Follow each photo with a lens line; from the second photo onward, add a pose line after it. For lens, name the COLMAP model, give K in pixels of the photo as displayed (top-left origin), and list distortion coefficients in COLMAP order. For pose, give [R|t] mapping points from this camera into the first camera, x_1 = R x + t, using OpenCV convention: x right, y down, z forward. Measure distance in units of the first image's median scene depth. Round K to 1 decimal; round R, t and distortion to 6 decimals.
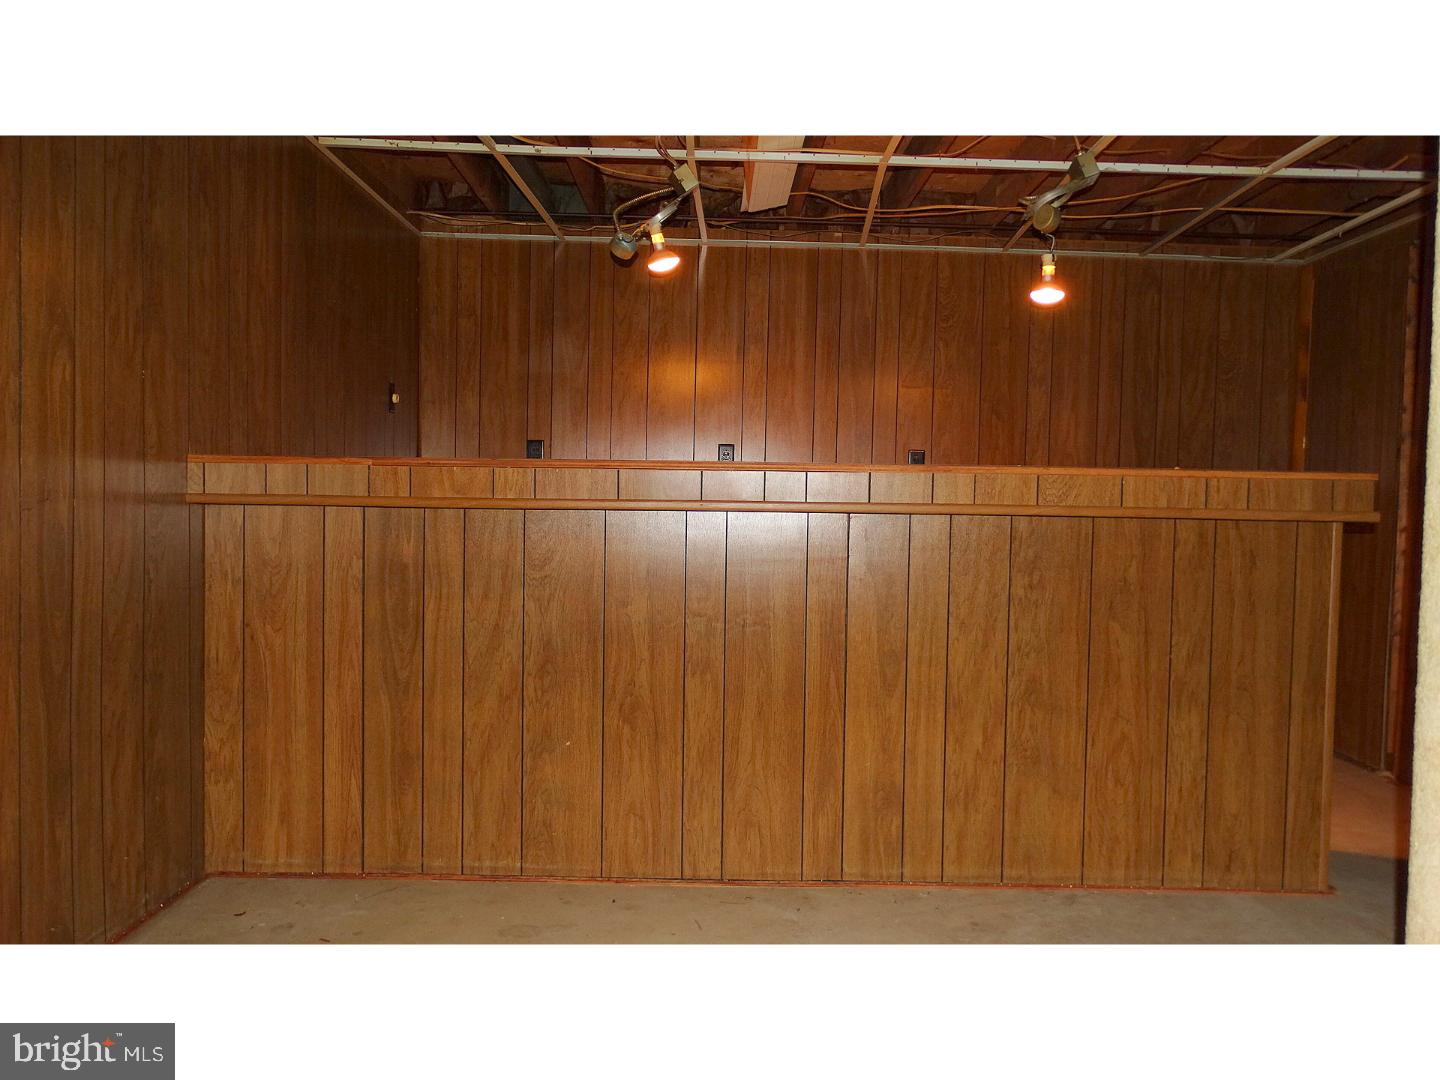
lens RADIAL K [[1021.1, 0, 722.7], [0, 1021.1, 545.0], [0, 0, 1]] dist [-0.003006, 0.000029]
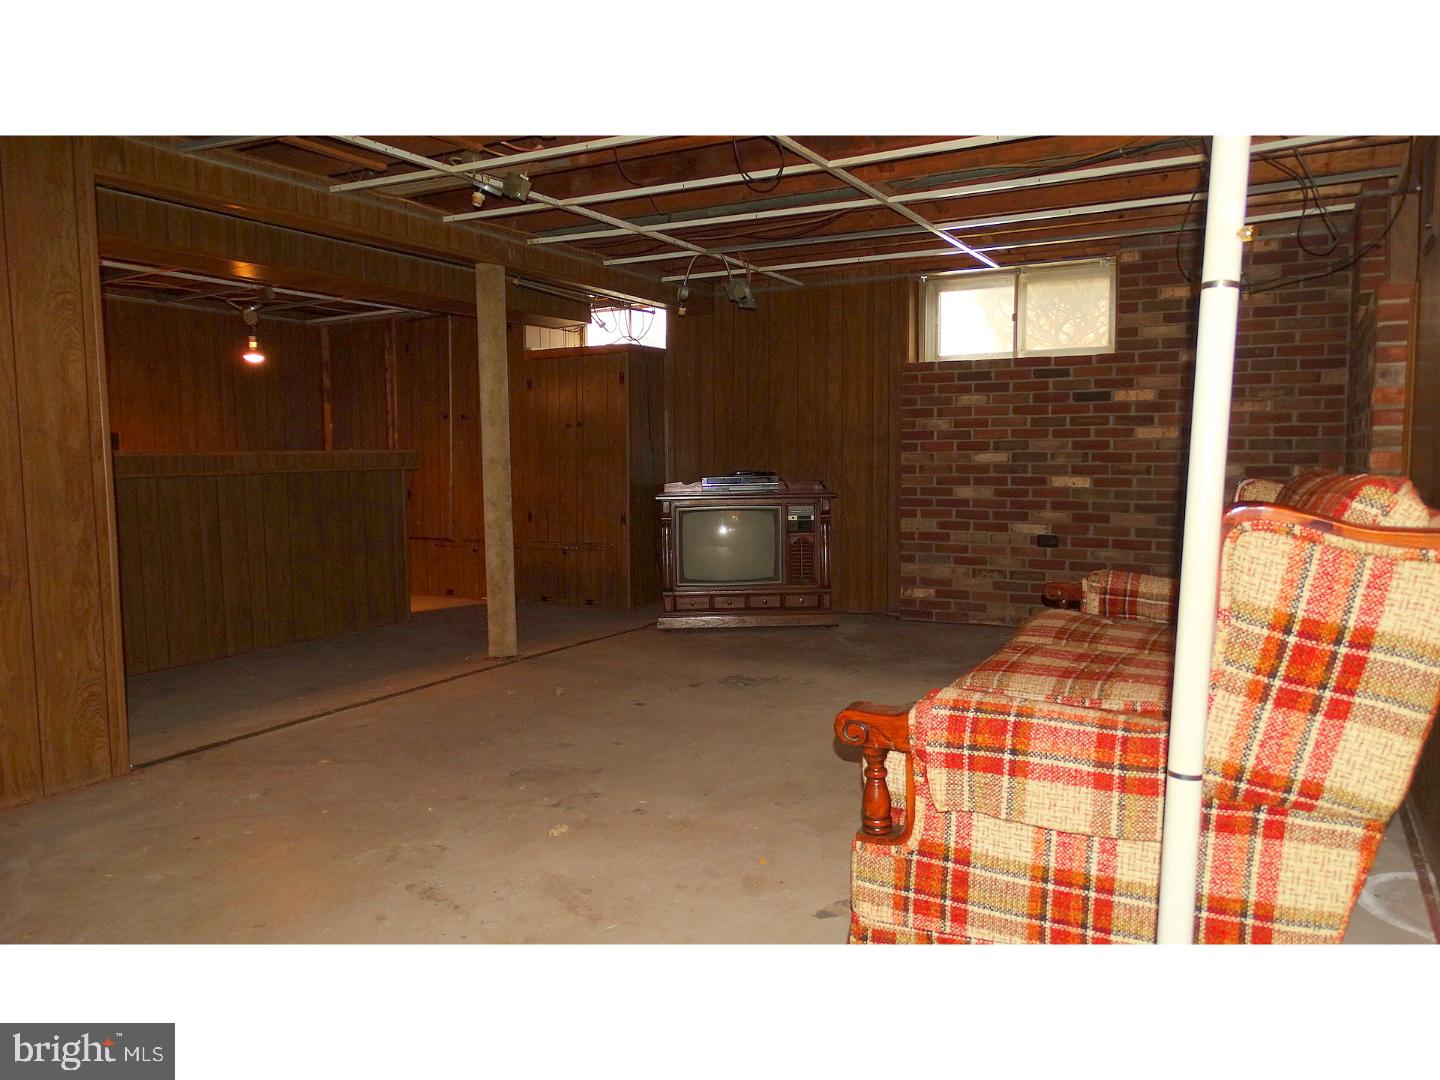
lens RADIAL K [[1021.1, 0, 722.1], [0, 1021.1, 540.5], [0, 0, 1]] dist [-0.003006, 0.000029]
pose [[0.506297, -0.101996, 0.856306, -0.922832], [0.061577, 0.994722, 0.082075, -0.005699], [-0.860158, 0.011174, 0.509906, -0.741548]]
